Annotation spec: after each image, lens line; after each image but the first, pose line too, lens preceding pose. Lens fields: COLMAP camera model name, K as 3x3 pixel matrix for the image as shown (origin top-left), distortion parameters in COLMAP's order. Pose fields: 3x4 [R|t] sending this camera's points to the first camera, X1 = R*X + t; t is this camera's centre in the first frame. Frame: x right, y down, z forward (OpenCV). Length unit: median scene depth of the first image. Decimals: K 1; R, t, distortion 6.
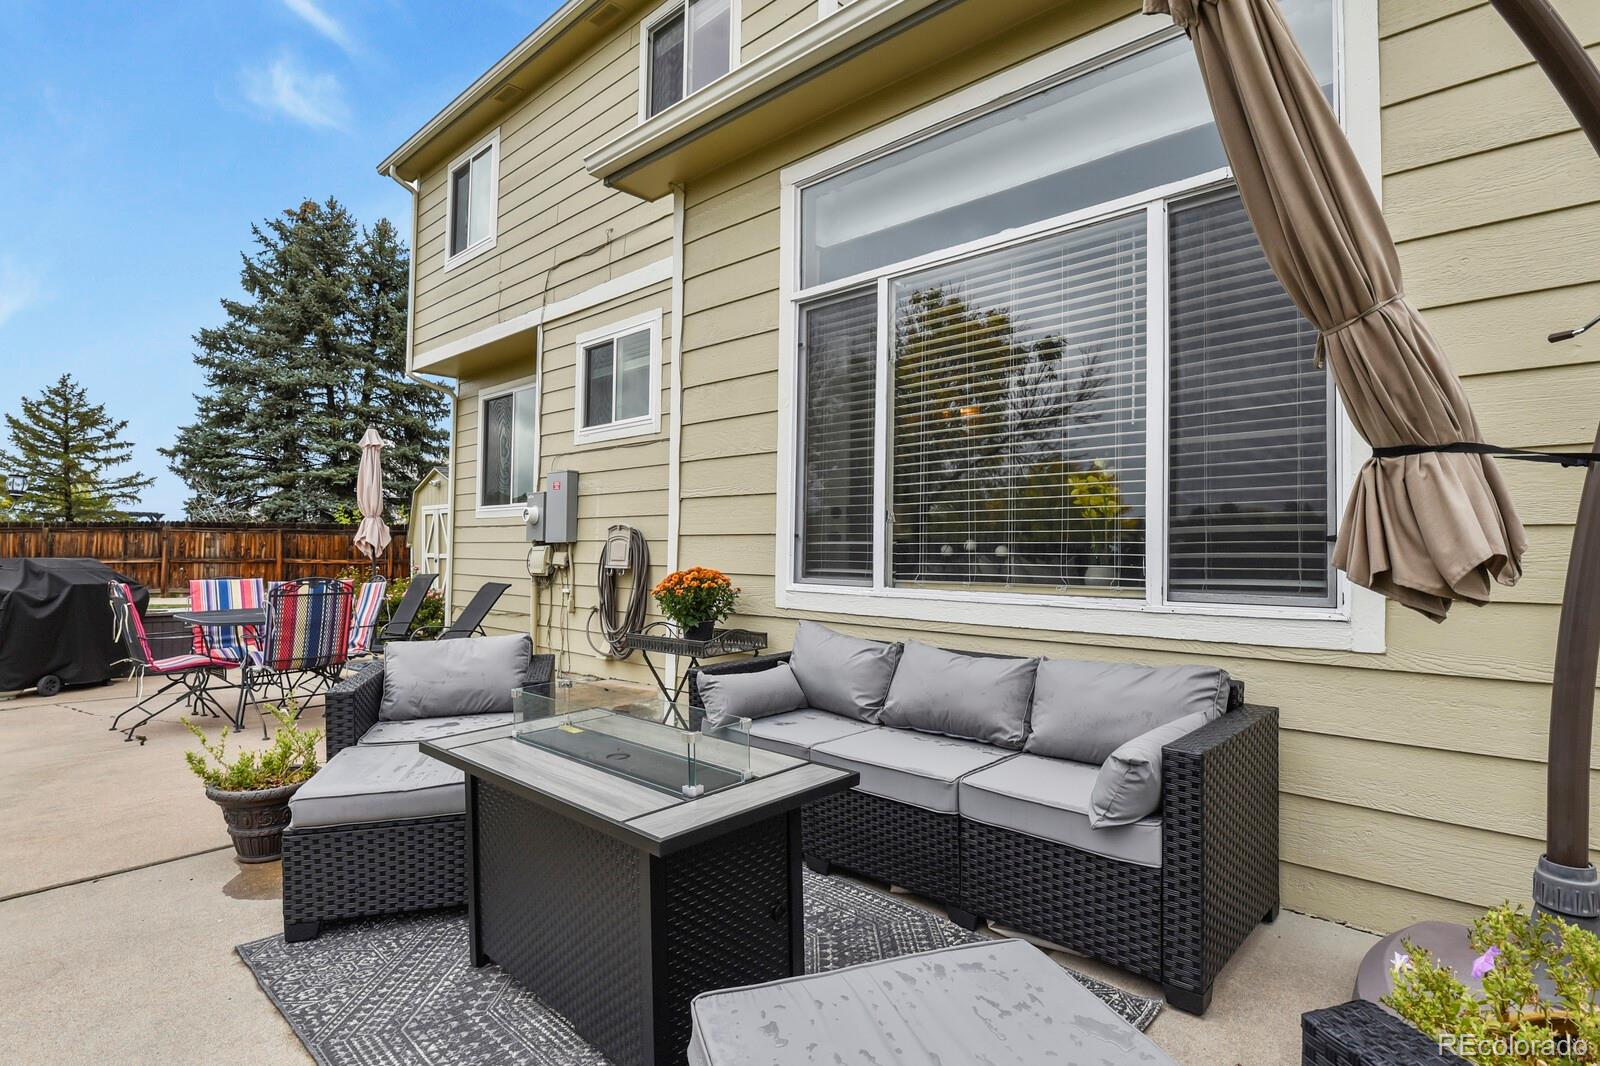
lens RADIAL K [[796.5, 0, 802.9], [0, 796.5, 536.4], [0, 0, 1]] dist [-0.005675, -0.001553]
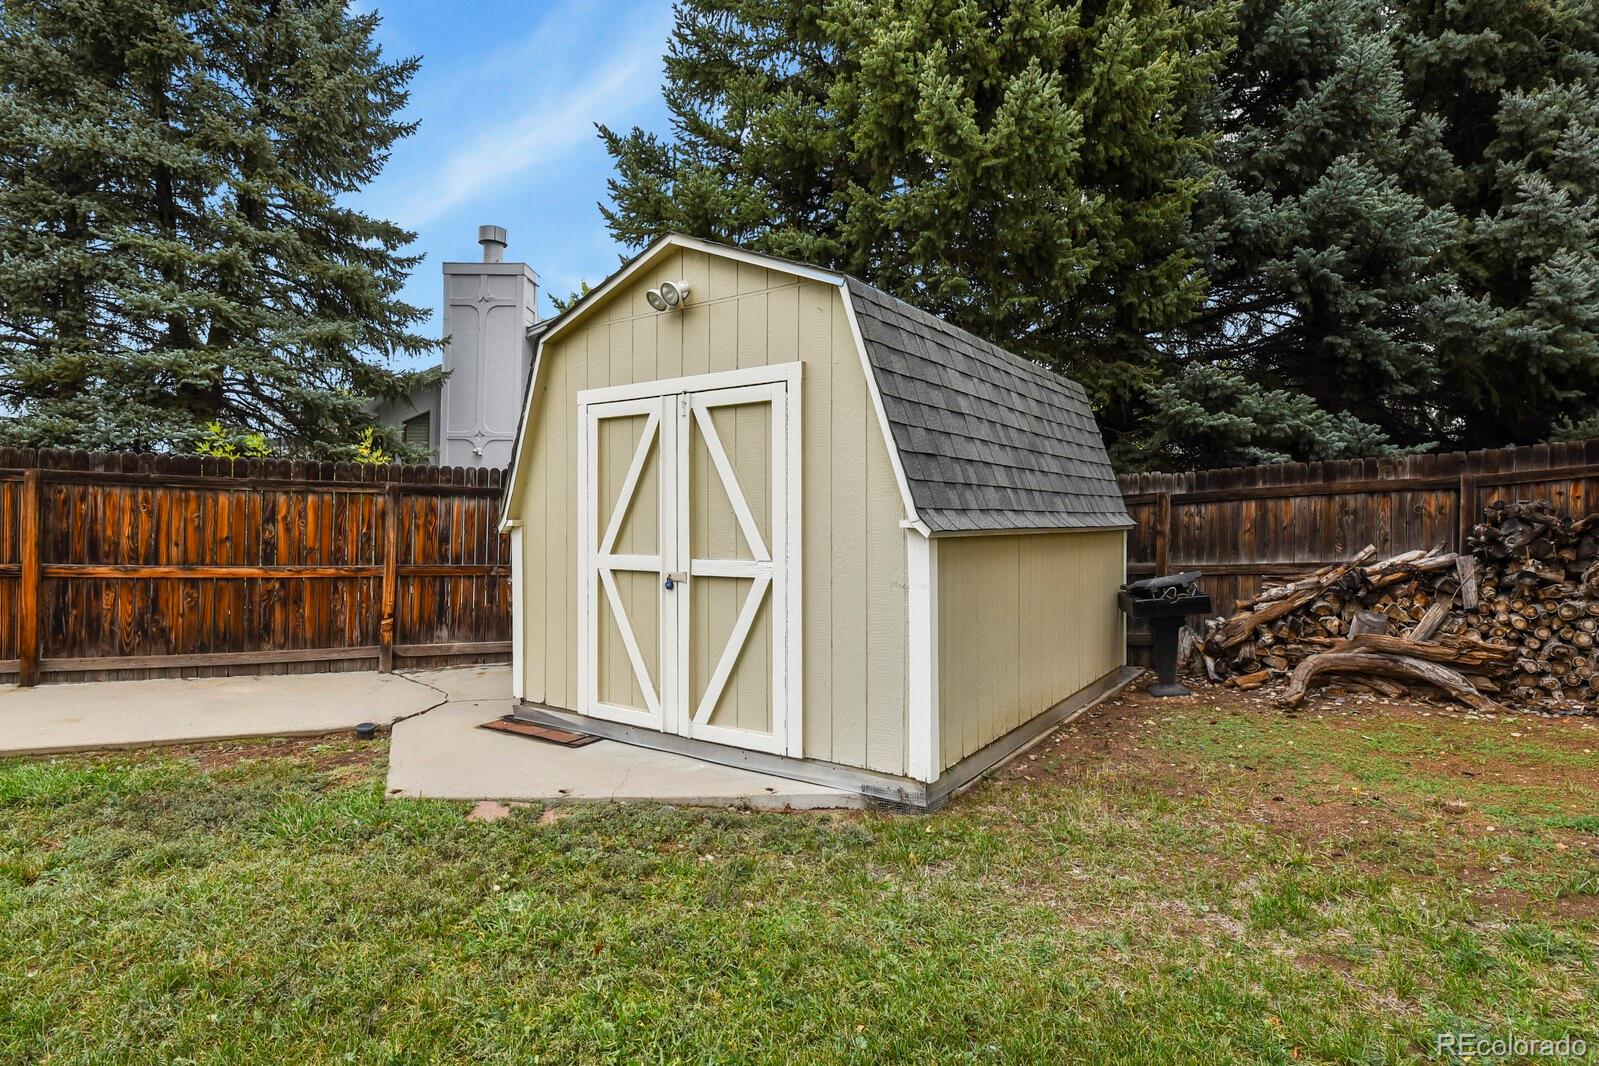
lens RADIAL K [[796.0, 0, 801.9], [0, 796.0, 533.8], [0, 0, 1]] dist [-0.005675, -0.001553]
pose [[0.986712, 0.003459, 0.162443, -0.409430], [-0.007214, 0.999720, 0.022531, 0.006596], [-0.162320, -0.023404, 0.986461, 0.643592]]
